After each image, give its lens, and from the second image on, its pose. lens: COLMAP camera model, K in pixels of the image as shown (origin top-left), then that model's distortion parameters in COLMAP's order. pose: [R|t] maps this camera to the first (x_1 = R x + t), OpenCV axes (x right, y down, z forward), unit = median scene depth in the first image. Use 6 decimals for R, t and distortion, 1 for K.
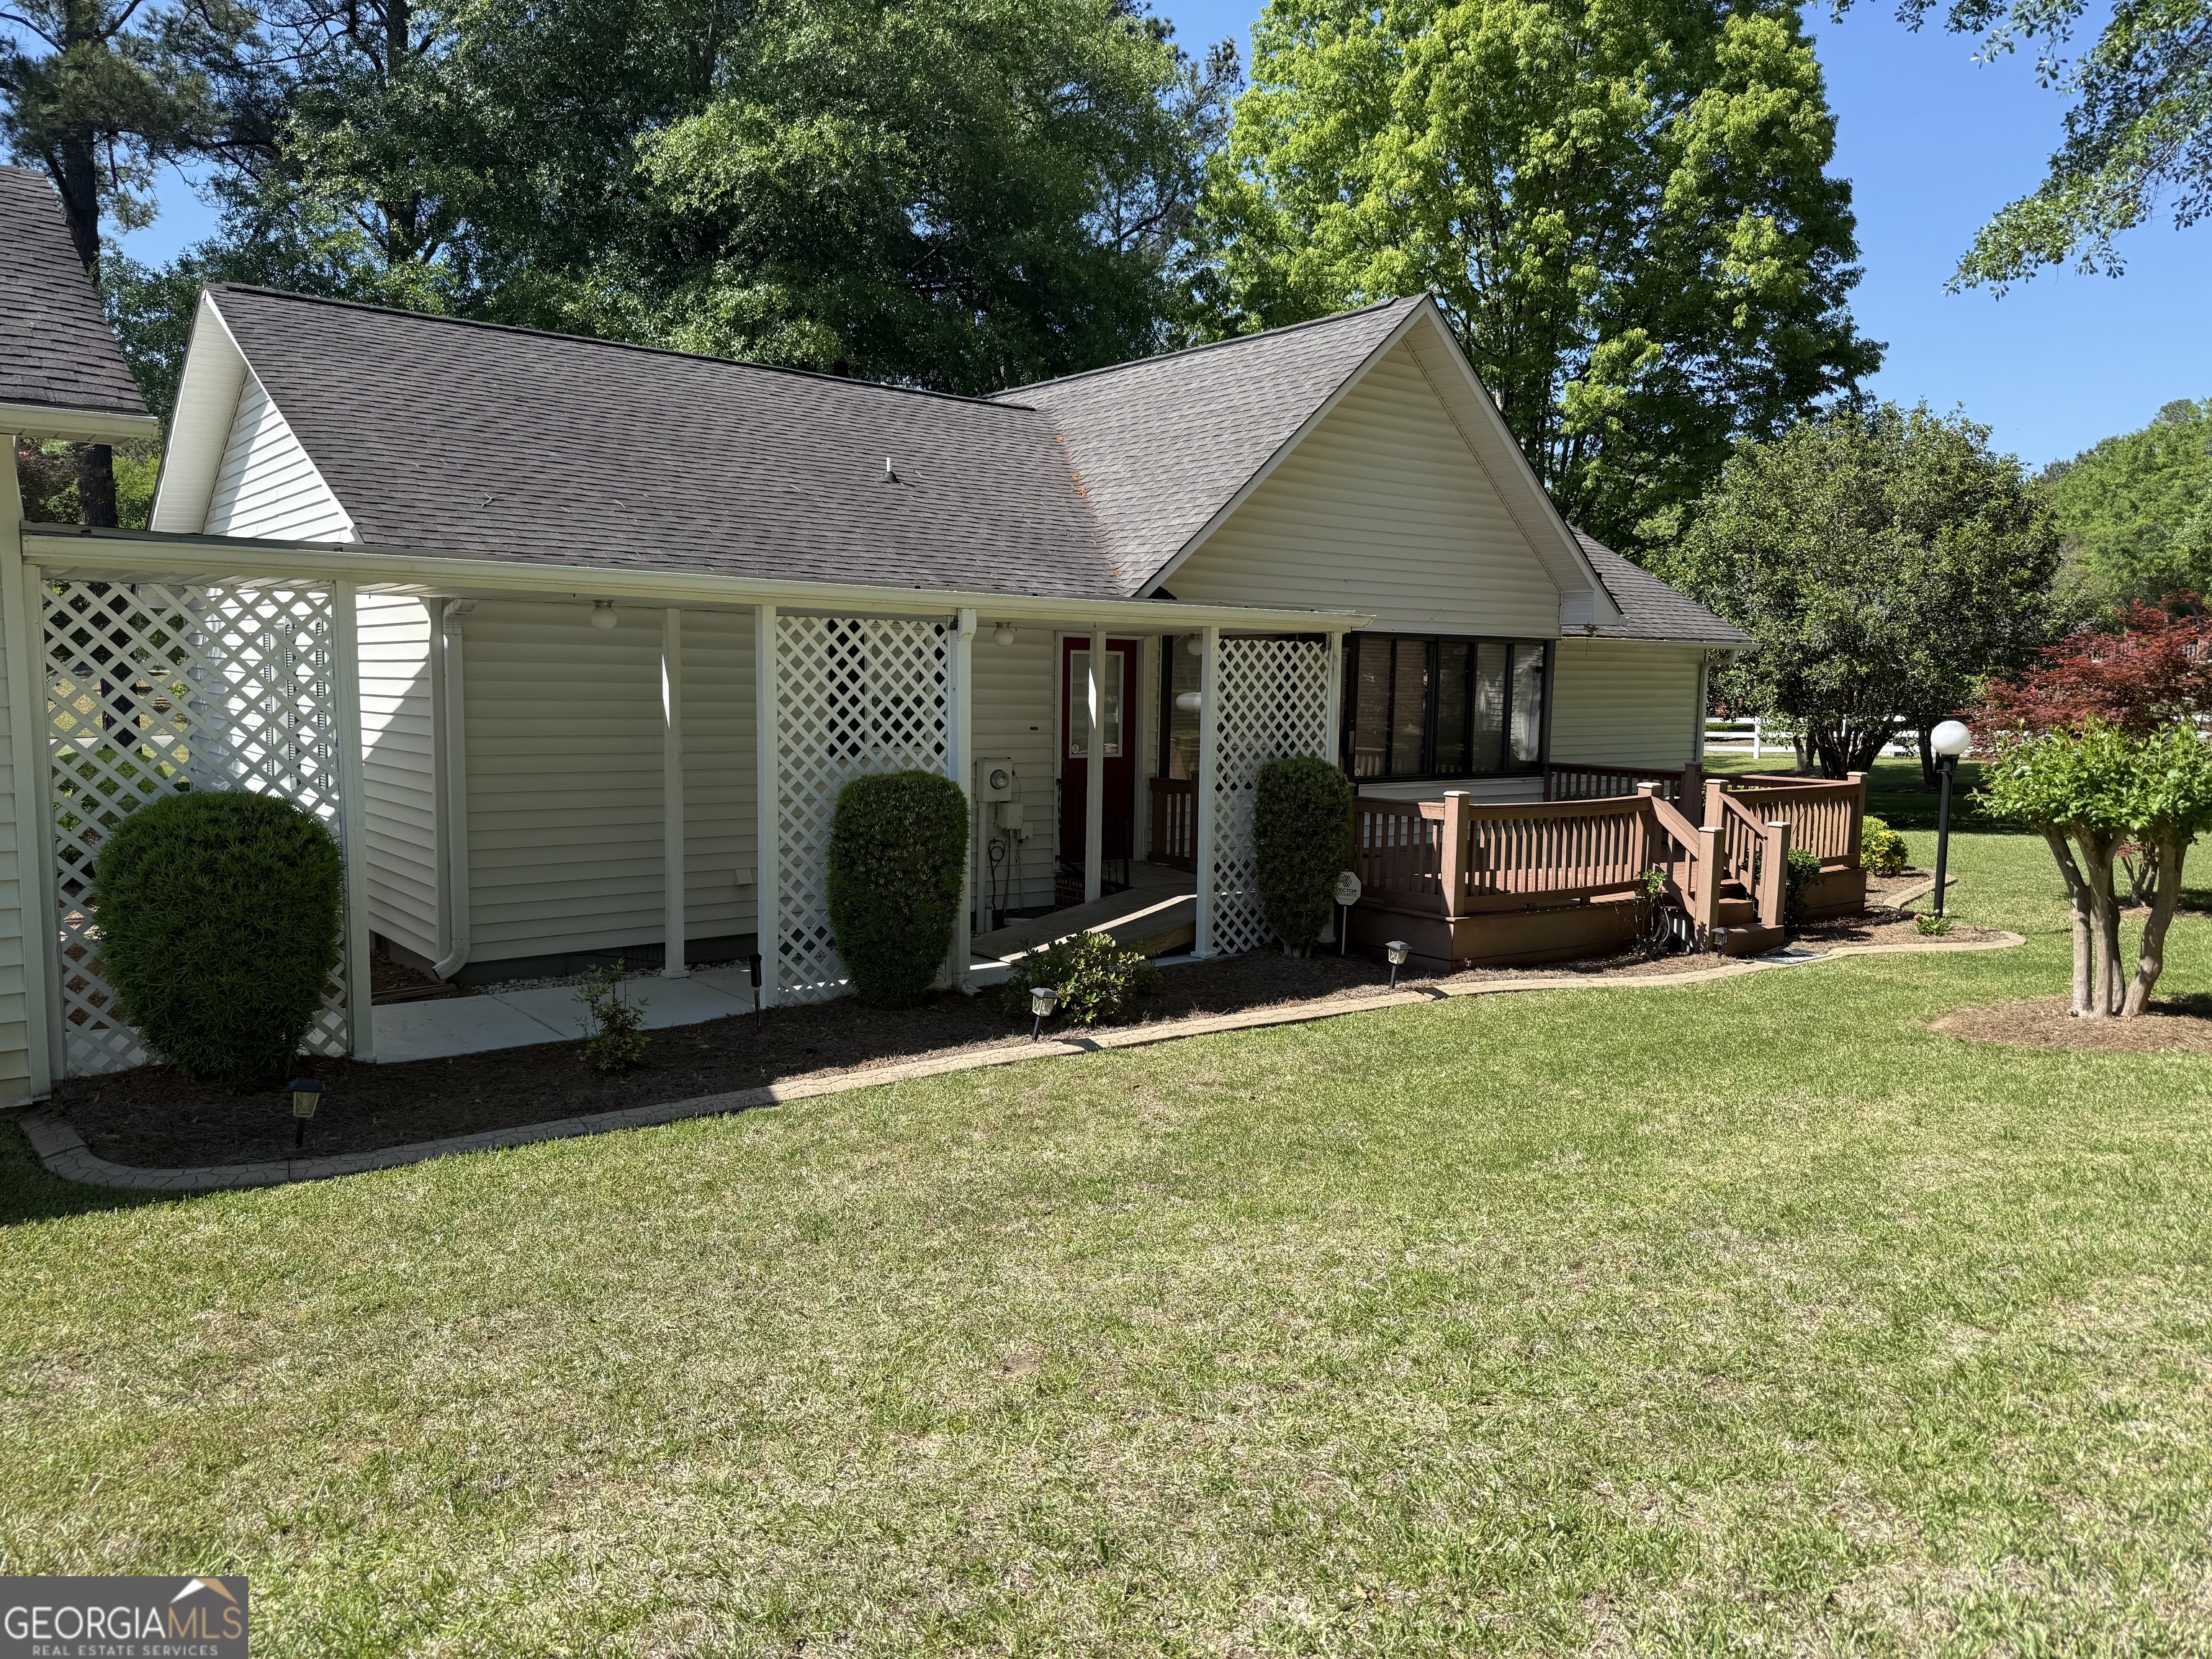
lens RADIAL K [[1547.0, 0, 1106.0], [0, 1547.0, 829.5], [0, 0, 1]] dist [0.025080, -0.032710]
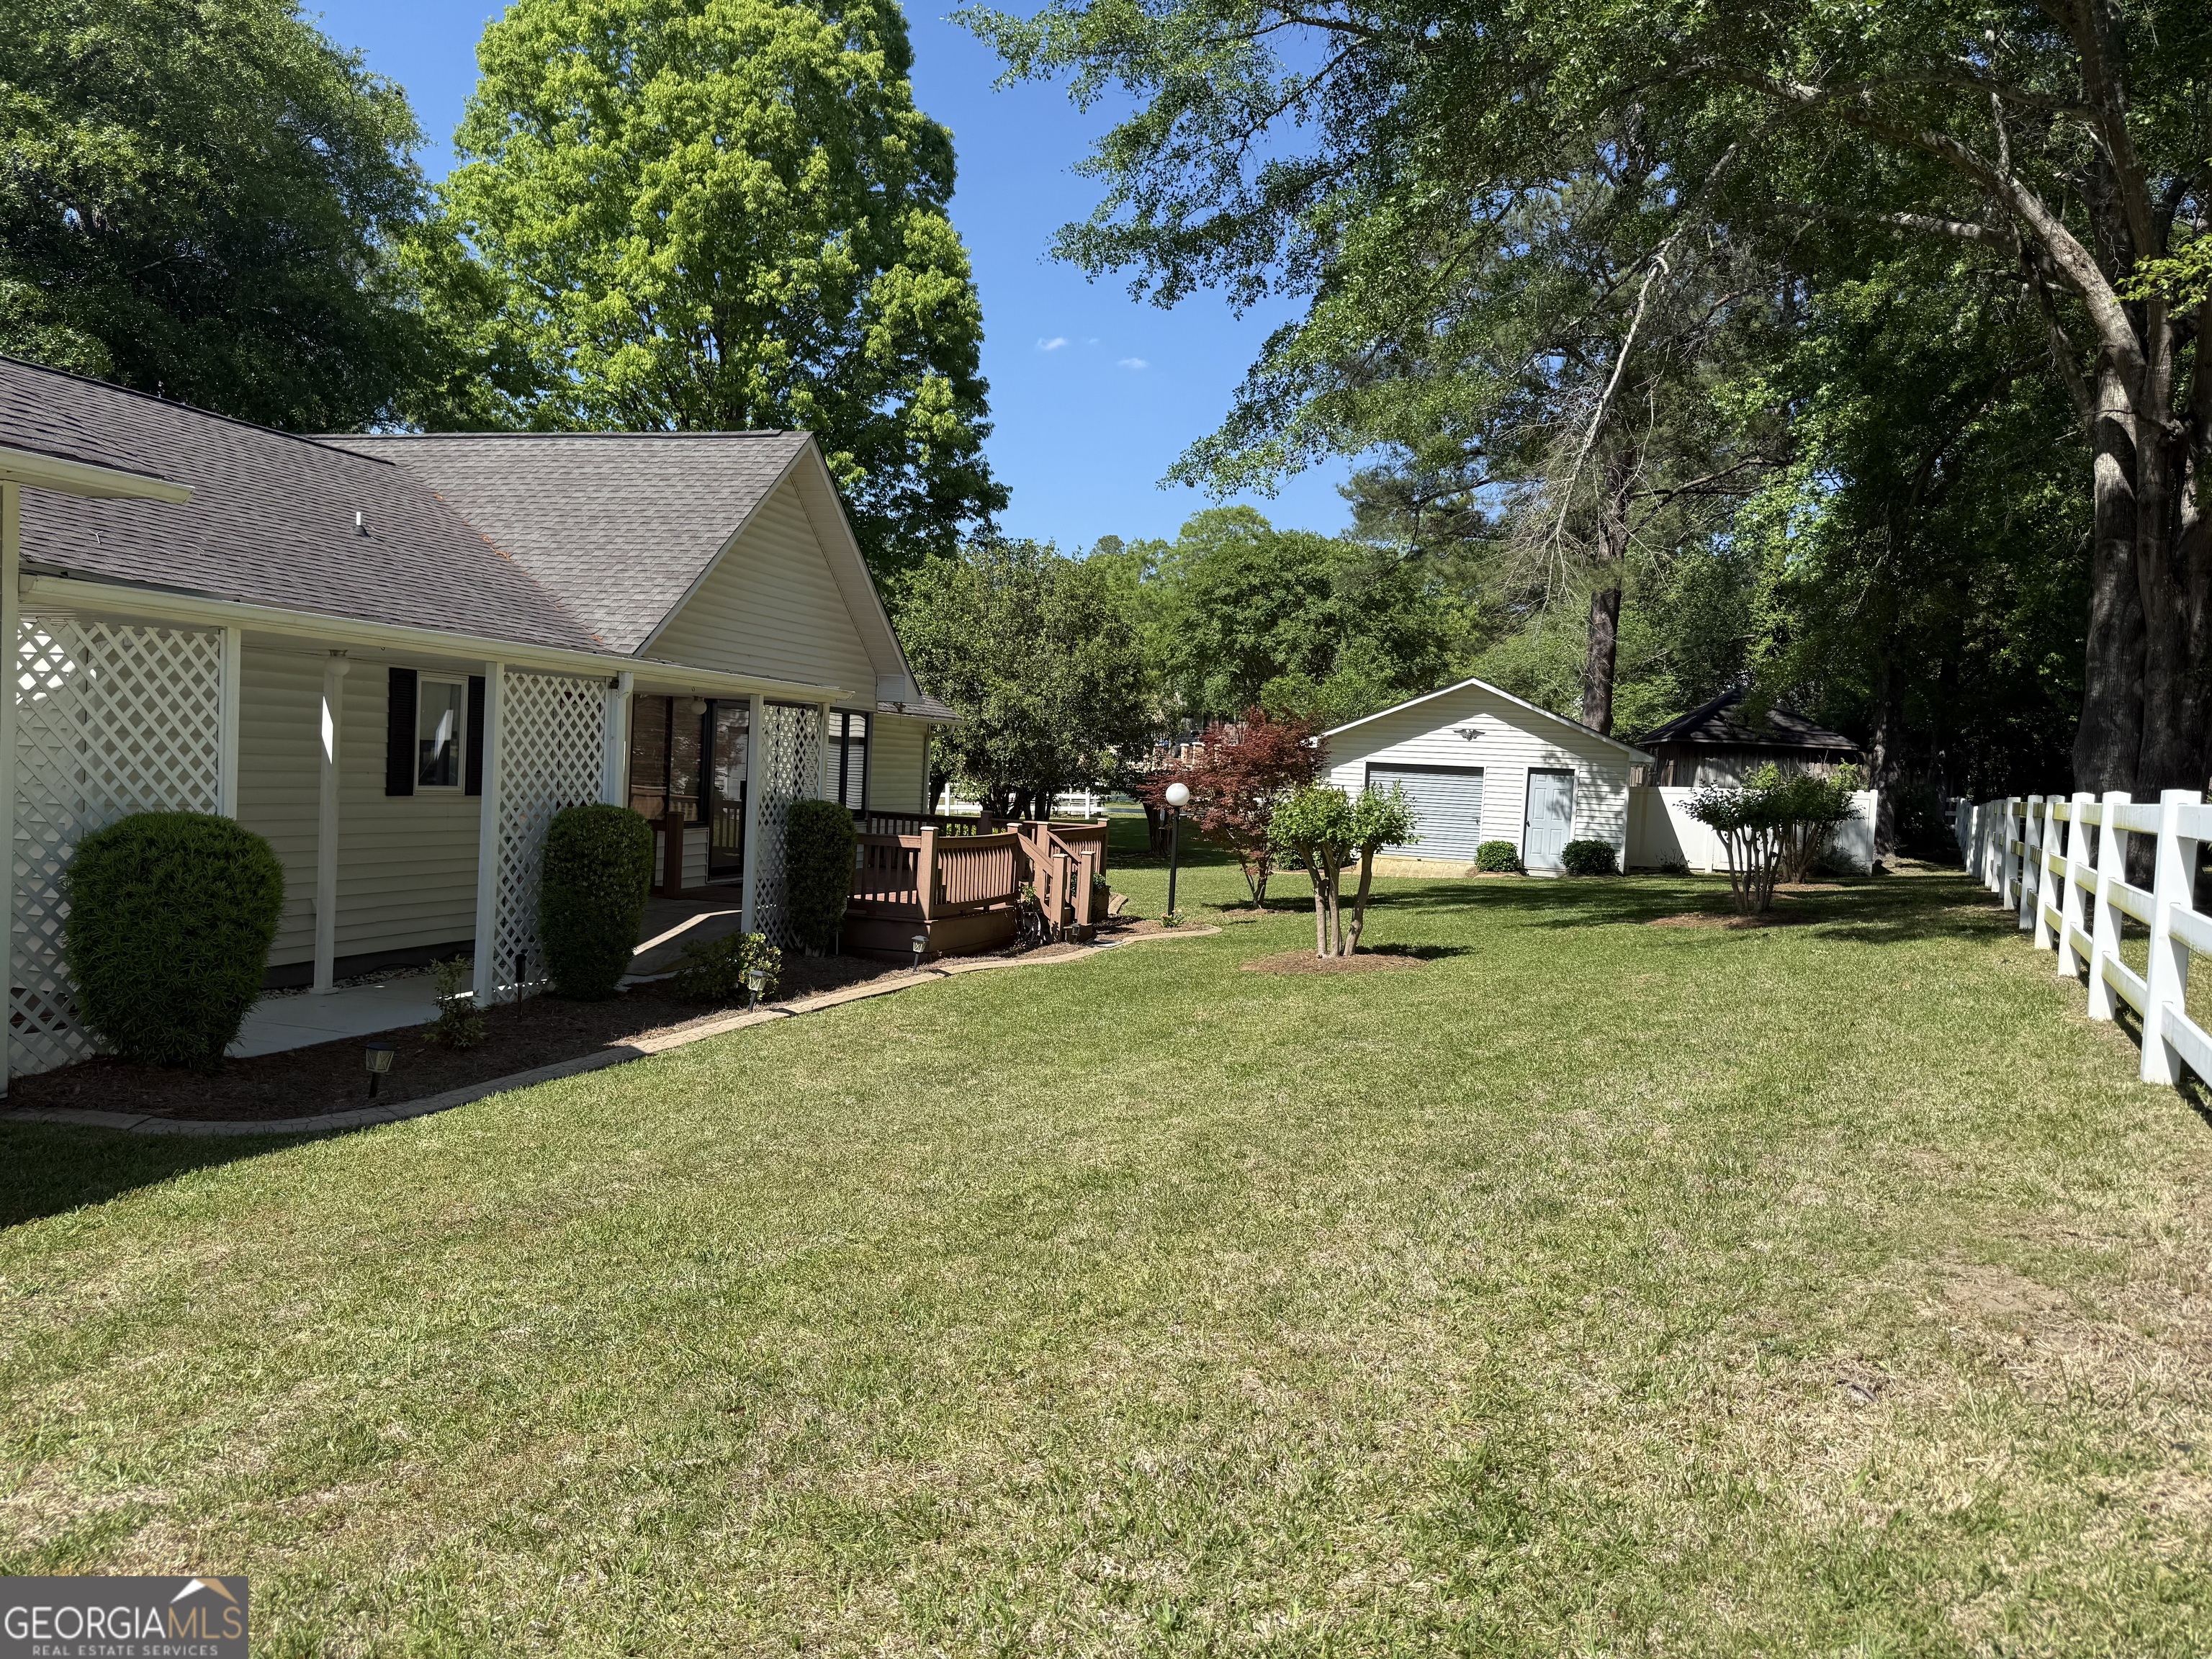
lens RADIAL K [[1547.0, 0, 1106.0], [0, 1547.0, 829.5], [0, 0, 1]] dist [0.025080, -0.032710]
pose [[0.823563, 0.000662, 0.567225, -0.254182], [0.021591, 0.999238, -0.032515, 0.015870], [-0.566814, 0.039025, 0.822921, -0.118940]]
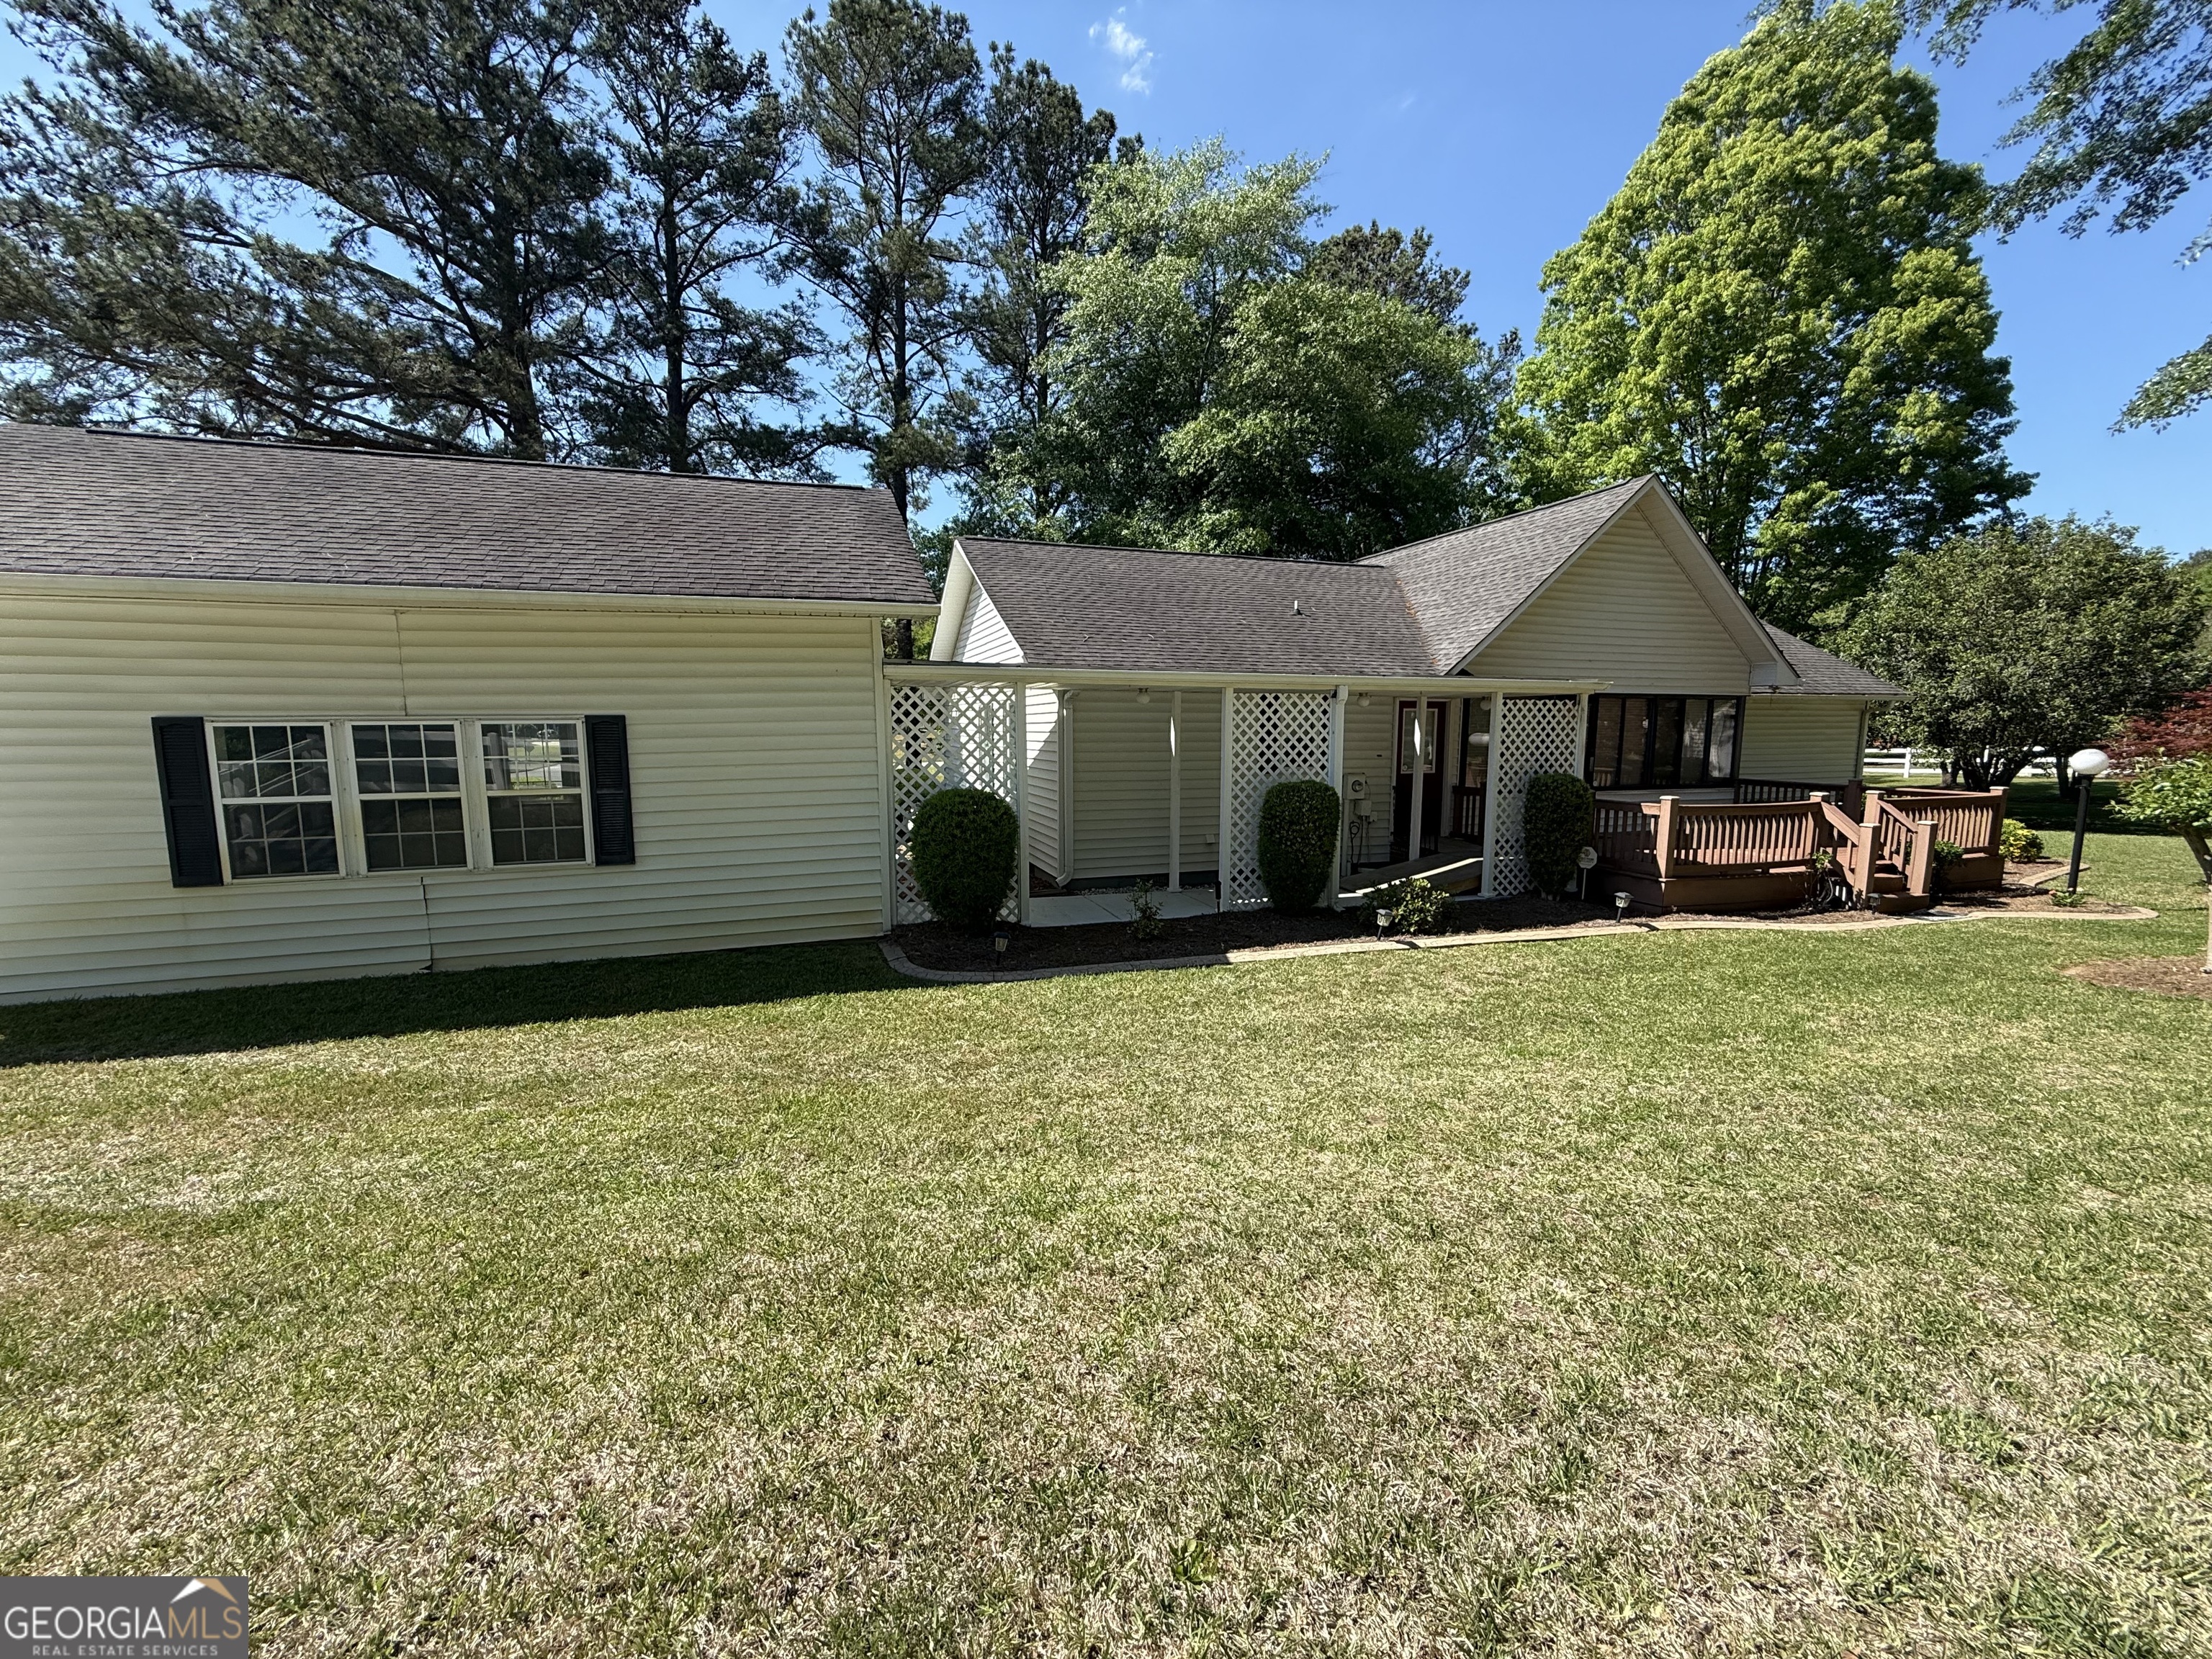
lens RADIAL K [[872.6, 0, 1106.0], [0, 872.6, 829.5], [0, 0, 1]] dist [0.000580, -0.000130]
pose [[0.941124, 0.025087, -0.337128, -0.004404], [-0.019447, 0.999609, 0.020097, 0.001162], [0.337501, -0.012357, 0.941244, -0.004225]]
